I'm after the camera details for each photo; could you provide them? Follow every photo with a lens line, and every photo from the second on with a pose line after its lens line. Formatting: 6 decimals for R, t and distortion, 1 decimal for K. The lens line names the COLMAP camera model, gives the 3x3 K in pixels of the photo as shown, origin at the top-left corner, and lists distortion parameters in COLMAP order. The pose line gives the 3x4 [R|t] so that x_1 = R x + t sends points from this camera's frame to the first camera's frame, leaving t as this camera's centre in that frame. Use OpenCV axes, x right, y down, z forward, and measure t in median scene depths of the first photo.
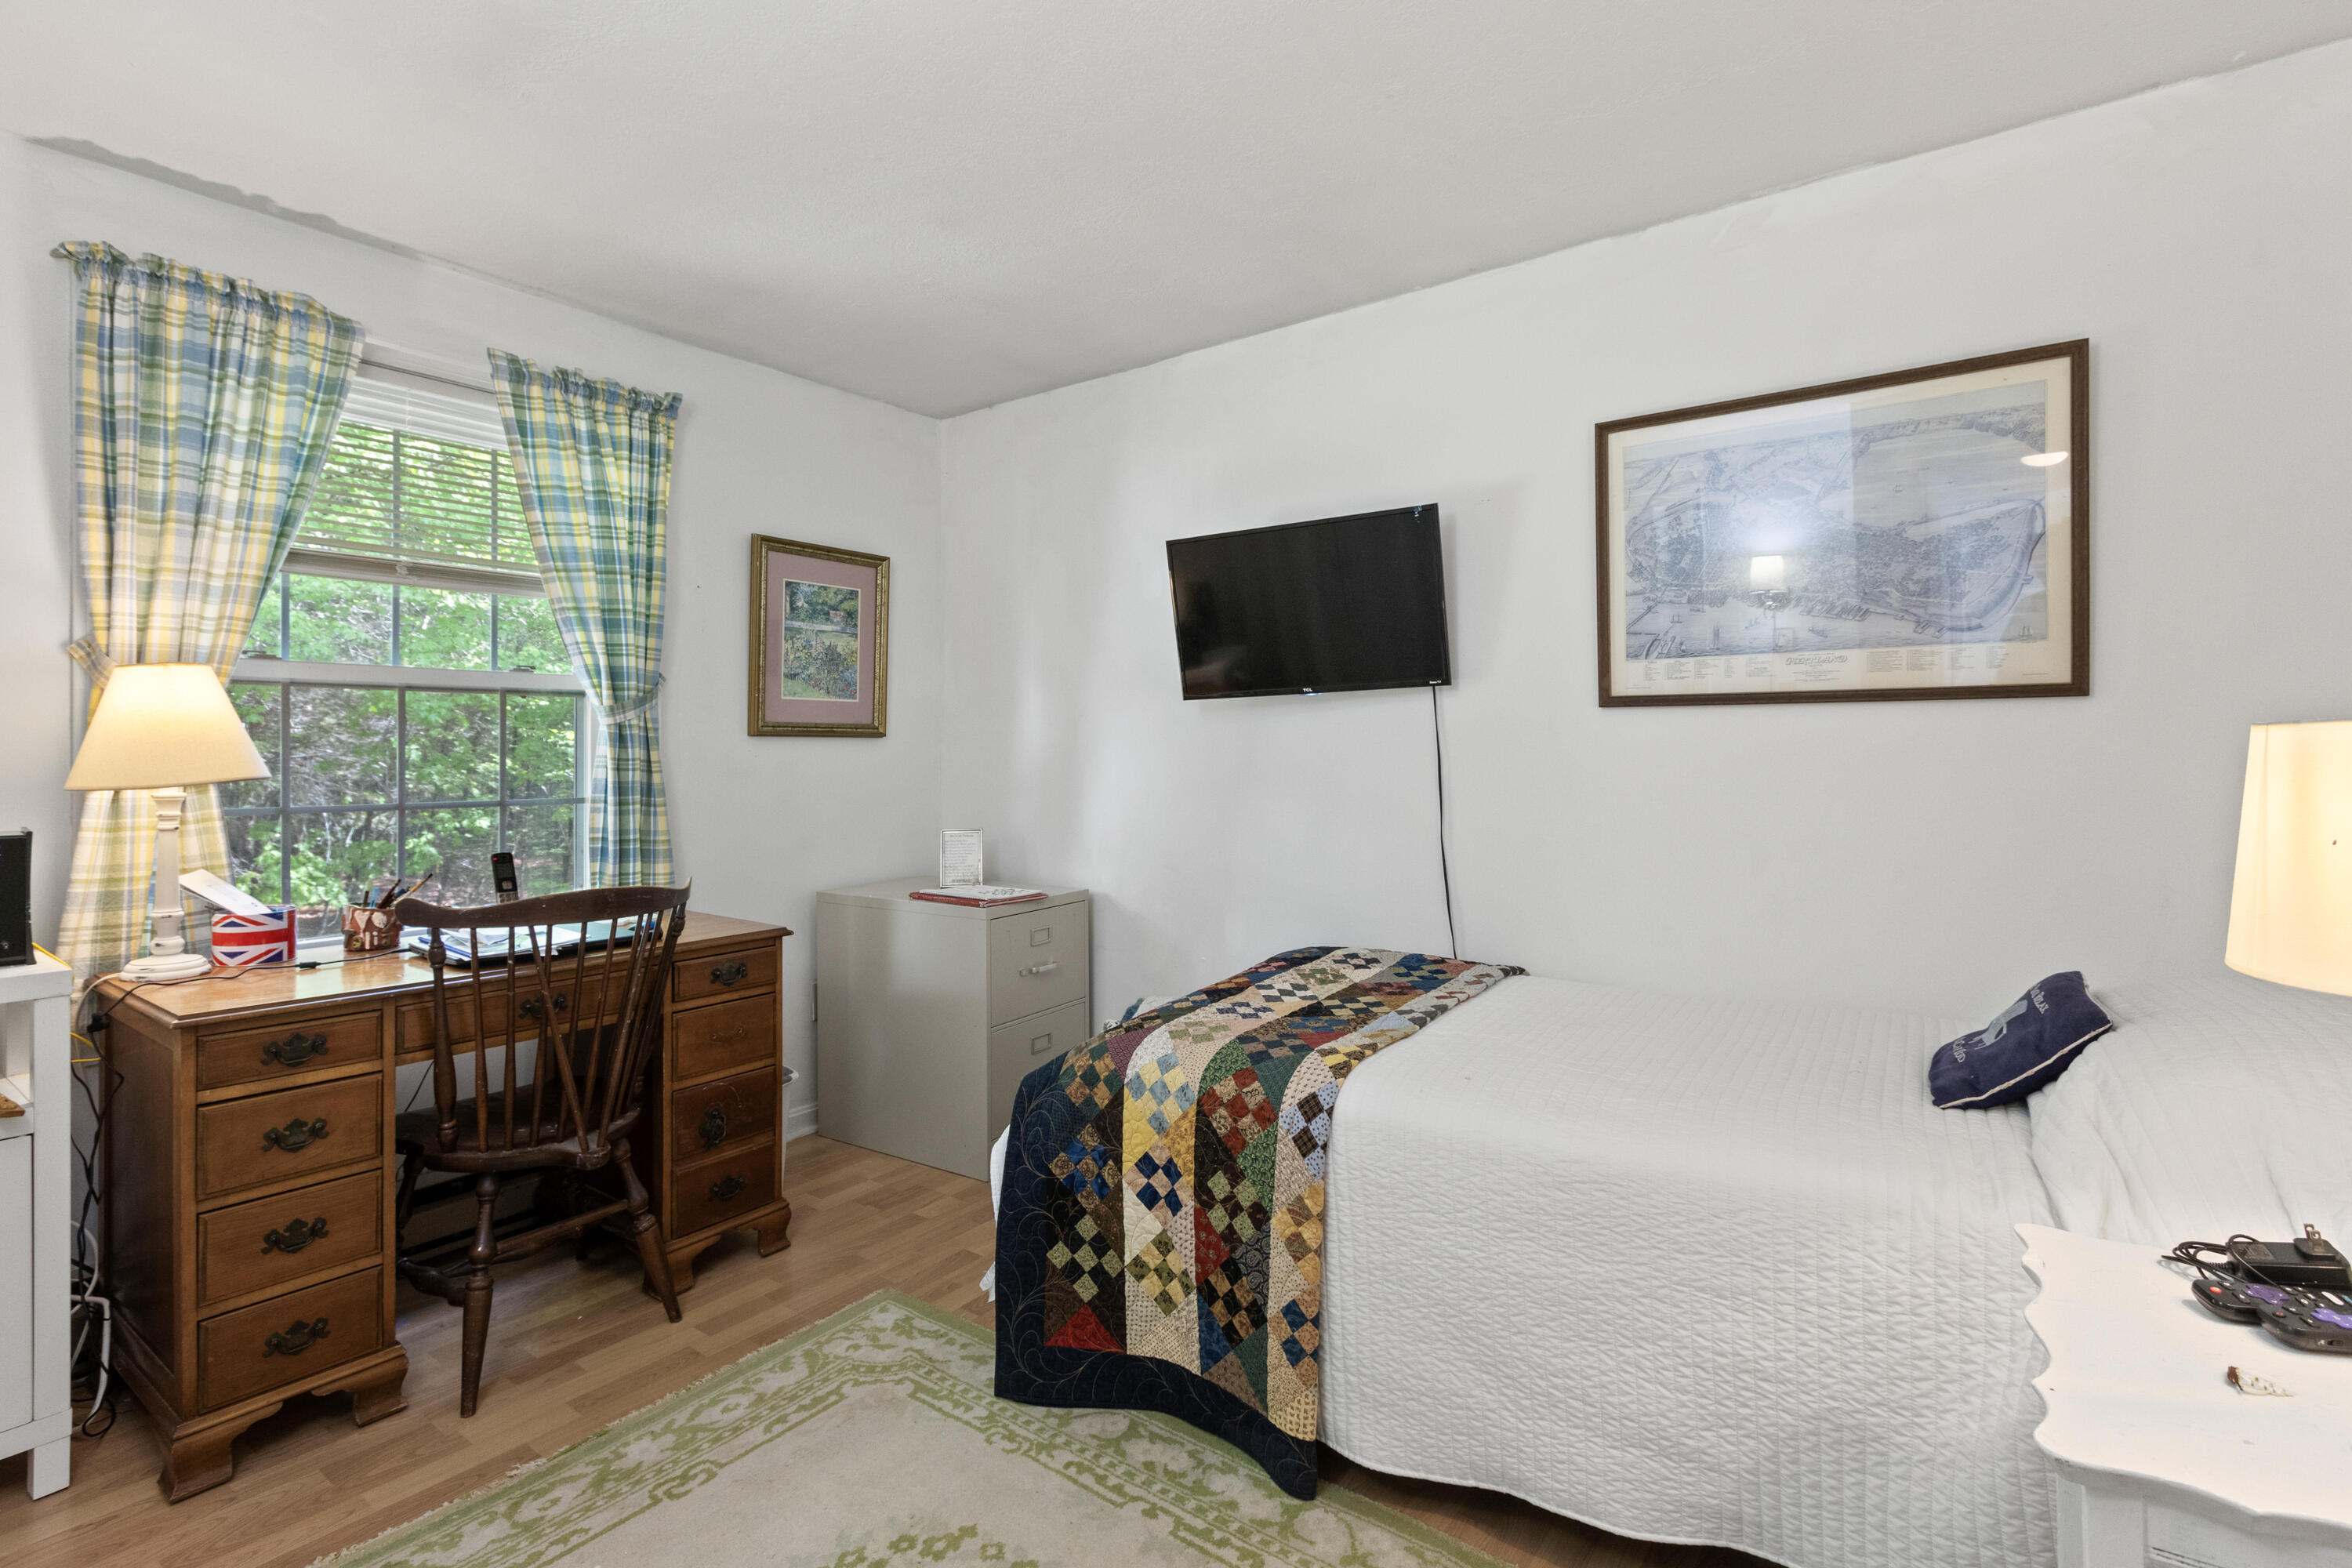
lens RADIAL K [[1125.4, 0, 1143.0], [0, 1125.4, 744.9], [0, 0, 1]] dist [0.001112, -0.000649]
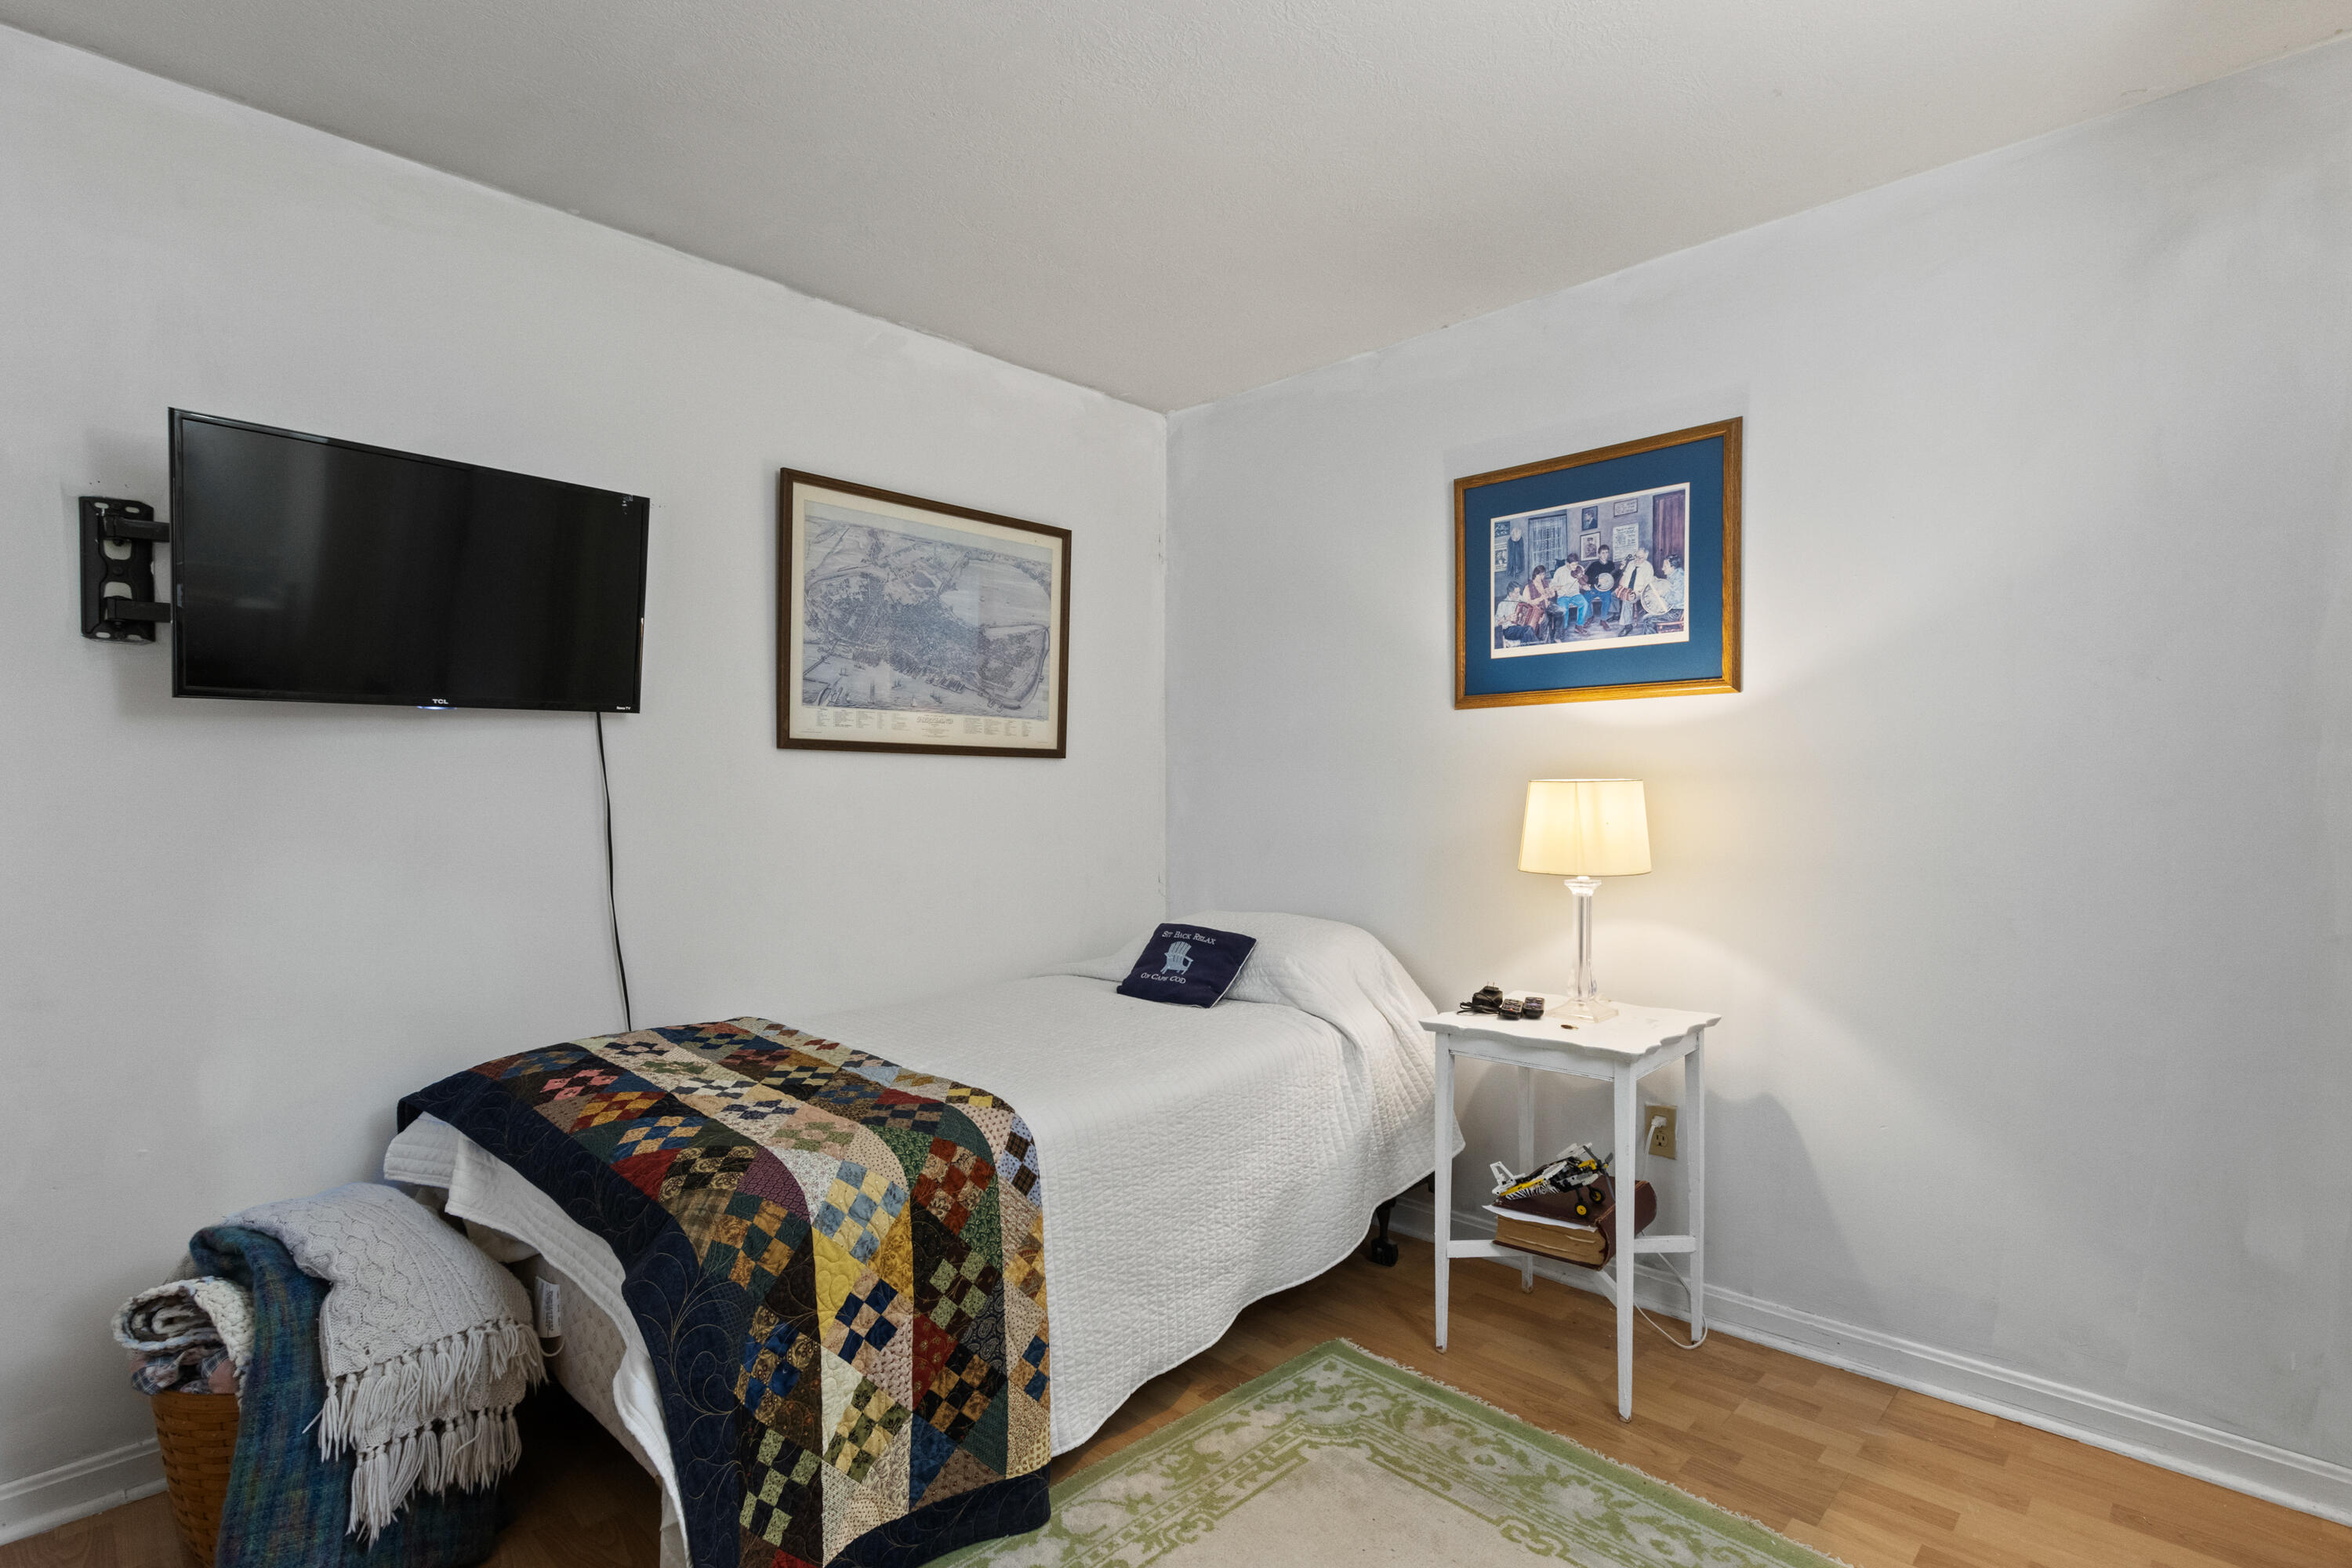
lens RADIAL K [[1147.0, 0, 1175.8], [0, 1147.0, 831.8], [0, 0, 1]] dist [0.003023, 0.000048]
pose [[0.113839, -0.026897, 0.993135, -0.738861], [-0.005258, 0.999603, 0.027675, 0.014197], [-0.993485, -0.008372, 0.113652, 0.662635]]
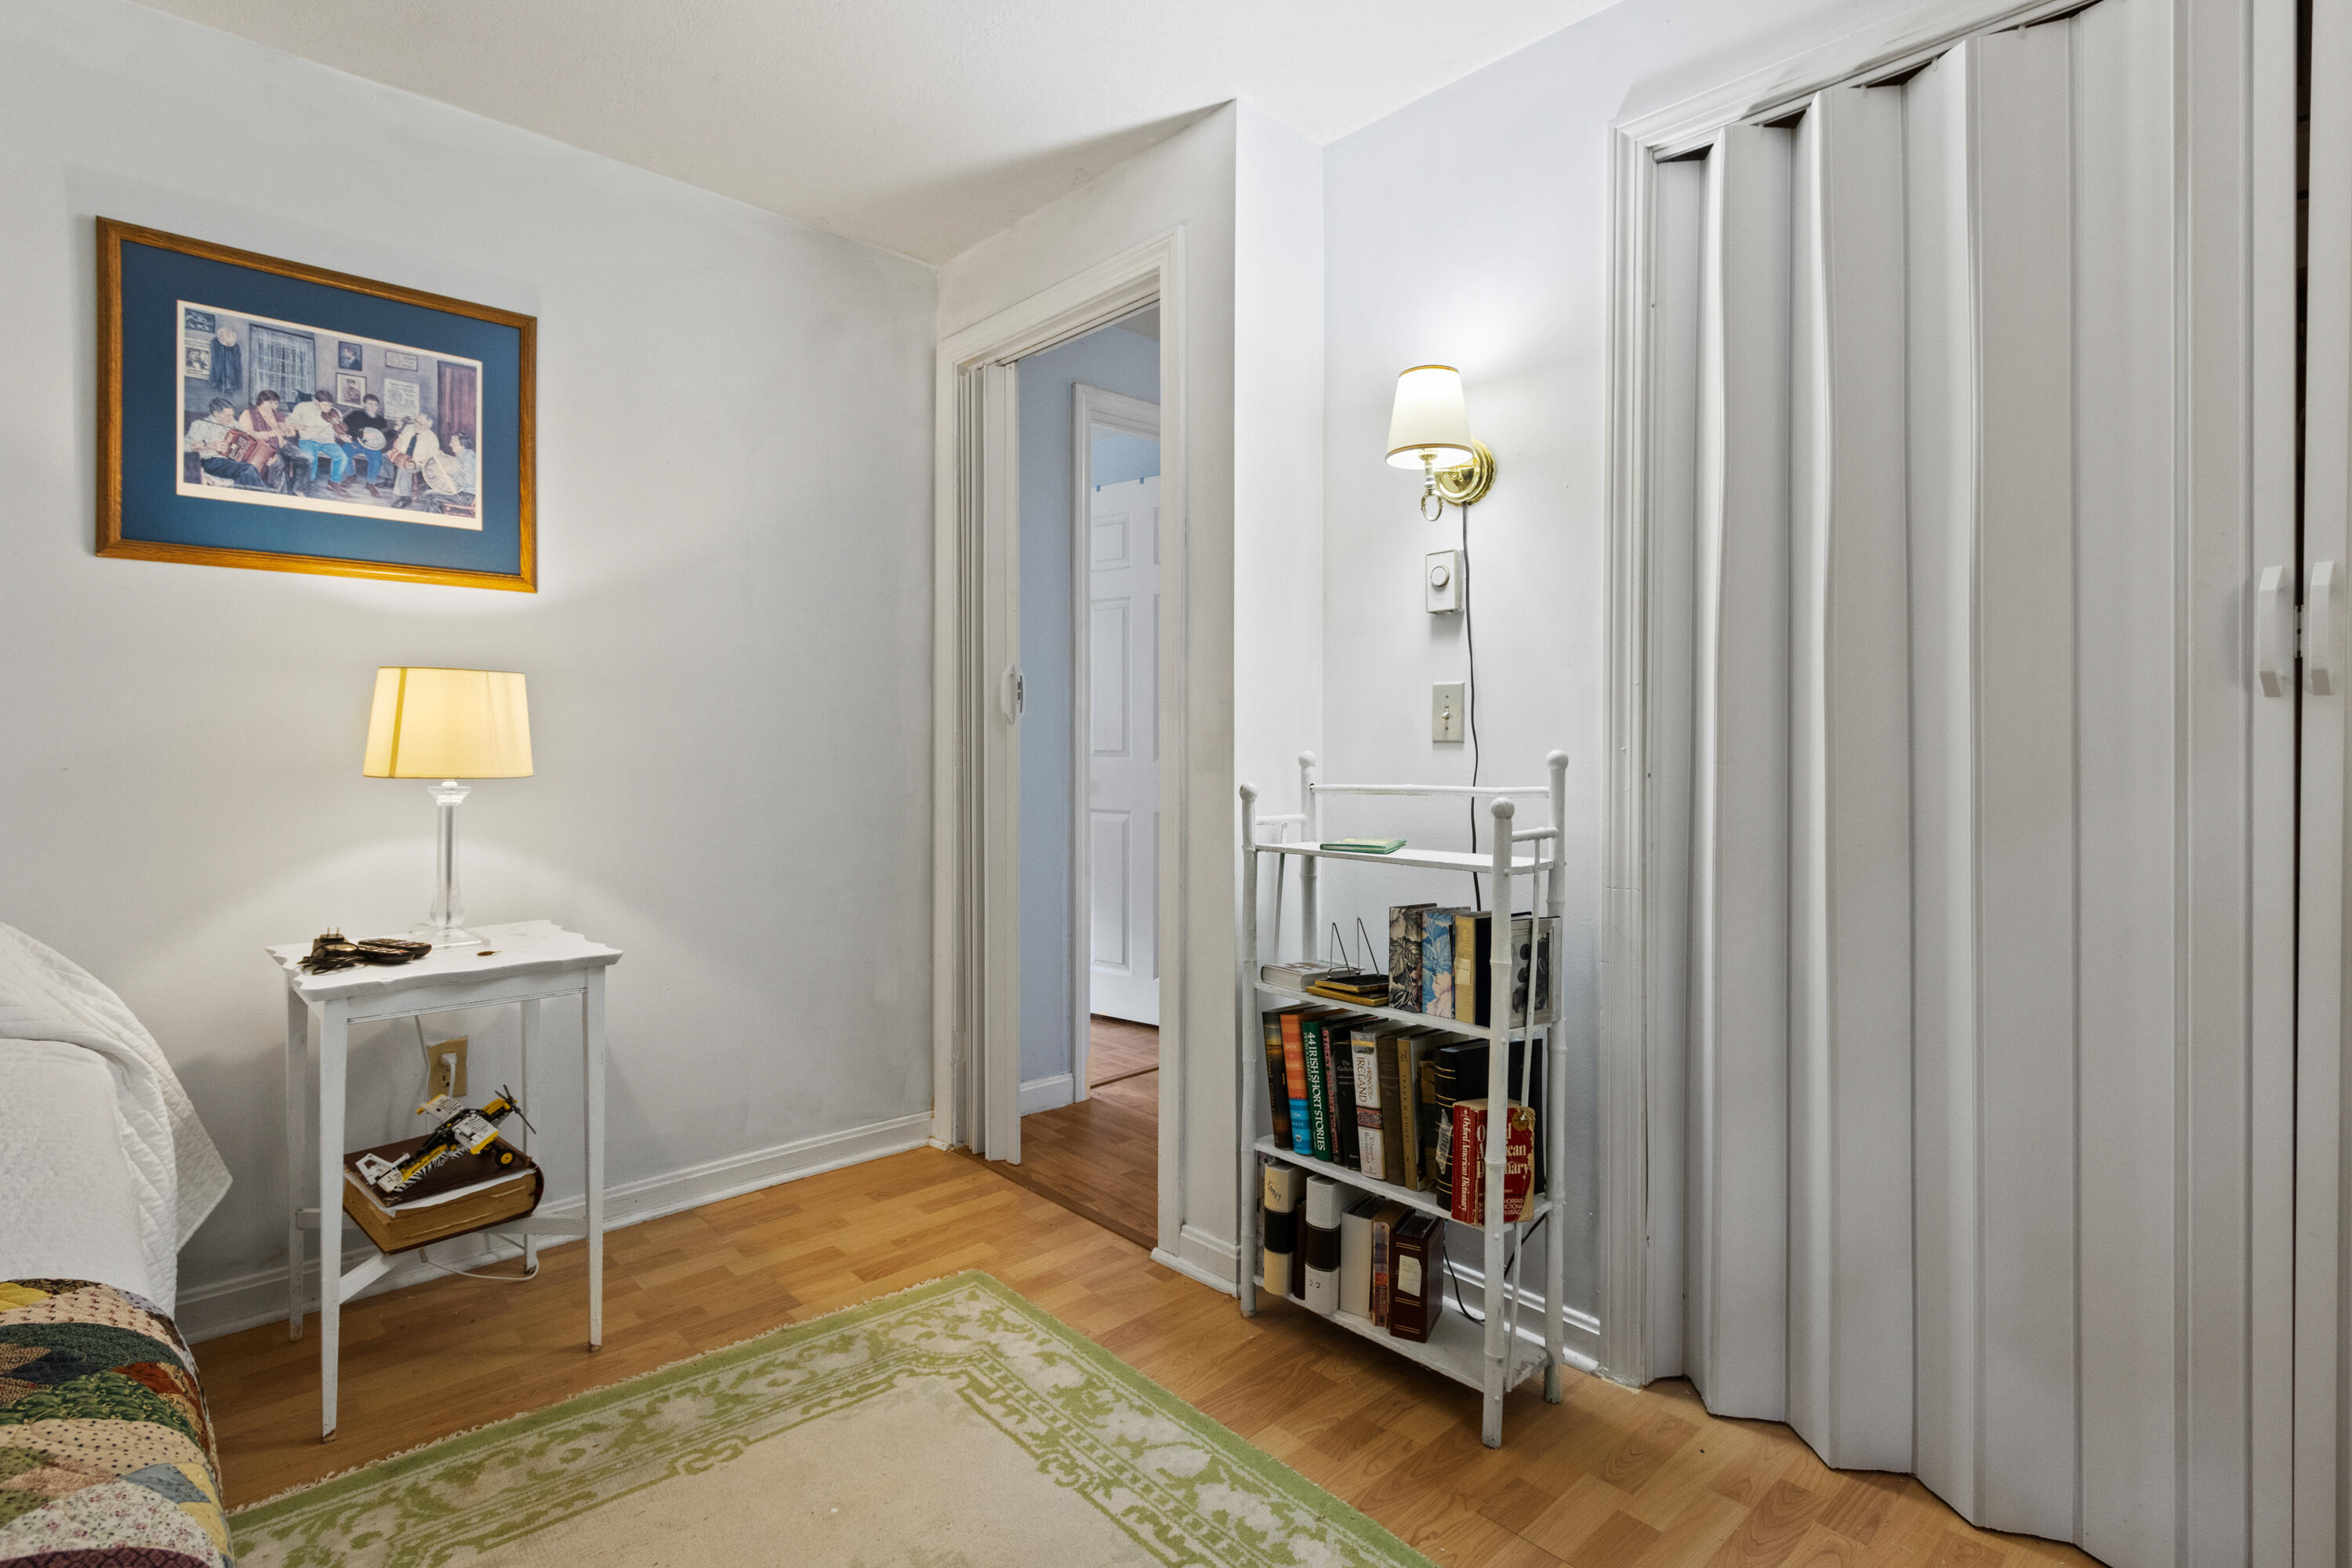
lens RADIAL K [[1118.6, 0, 1180.0], [0, 1118.6, 735.5], [0, 0, 1]] dist [-0.000829, -0.002037]
pose [[-0.986102, 0.003419, 0.166103, -0.328207], [0.001224, 0.999911, -0.013311, 0.061997], [-0.166134, -0.012923, -0.986019, 1.237446]]
